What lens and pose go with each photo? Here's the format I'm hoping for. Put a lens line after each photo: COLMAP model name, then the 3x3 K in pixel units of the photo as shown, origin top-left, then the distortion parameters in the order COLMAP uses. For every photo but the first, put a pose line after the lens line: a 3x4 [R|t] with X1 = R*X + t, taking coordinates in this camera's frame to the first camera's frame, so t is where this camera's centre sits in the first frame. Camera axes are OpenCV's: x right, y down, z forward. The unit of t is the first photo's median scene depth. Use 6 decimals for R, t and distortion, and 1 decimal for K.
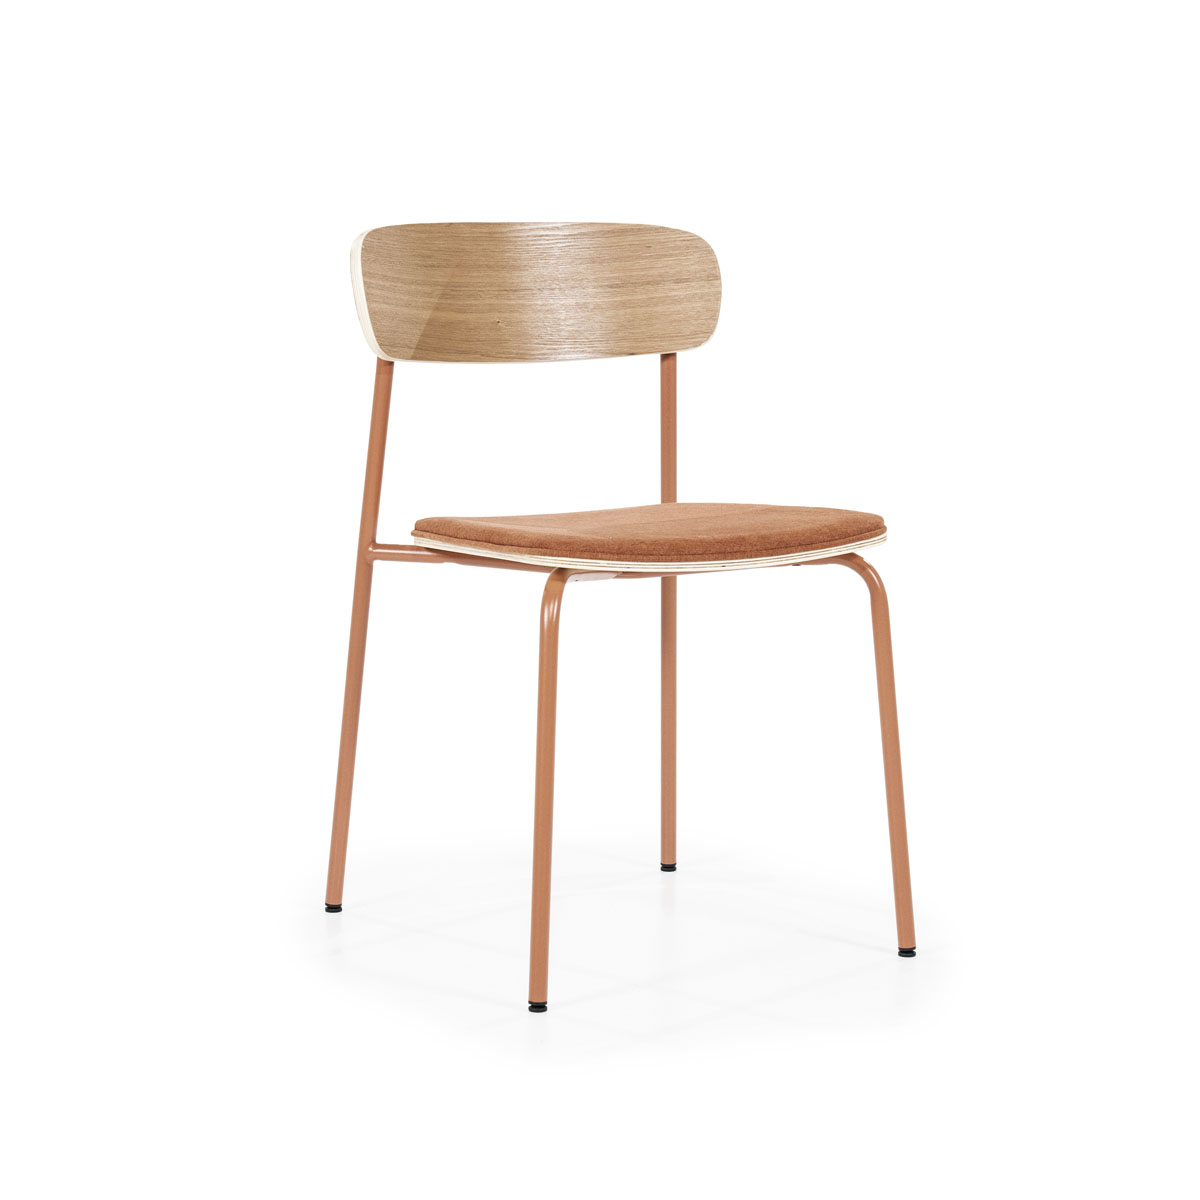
lens RADIAL K [[3424.3, 0, 604.9], [0, 3424.3, 606.9], [0, 0, 1]] dist [0.584228, 0.000000]
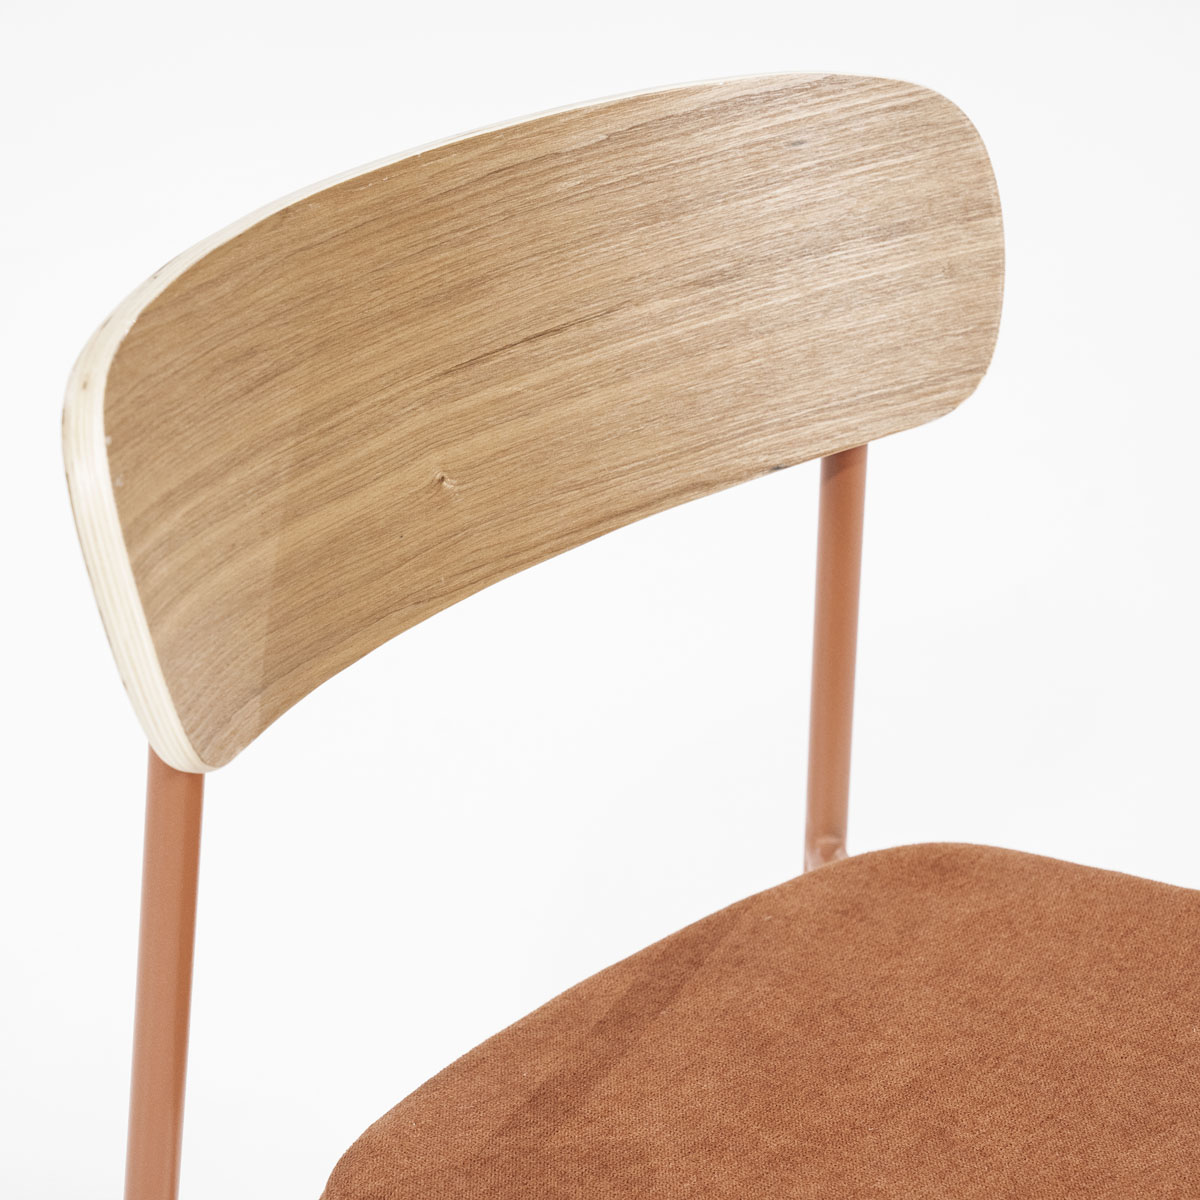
lens RADIAL K [[3424.3, 0, 608.9], [0, 3424.3, 605.1], [0, 0, 1]] dist [0.584228, 0.000000]
pose [[0.945784, -0.154786, 0.285543, -0.108278], [0.067529, 0.953640, 0.293276, -0.162931], [-0.317700, -0.258093, 0.912389, 0.693888]]
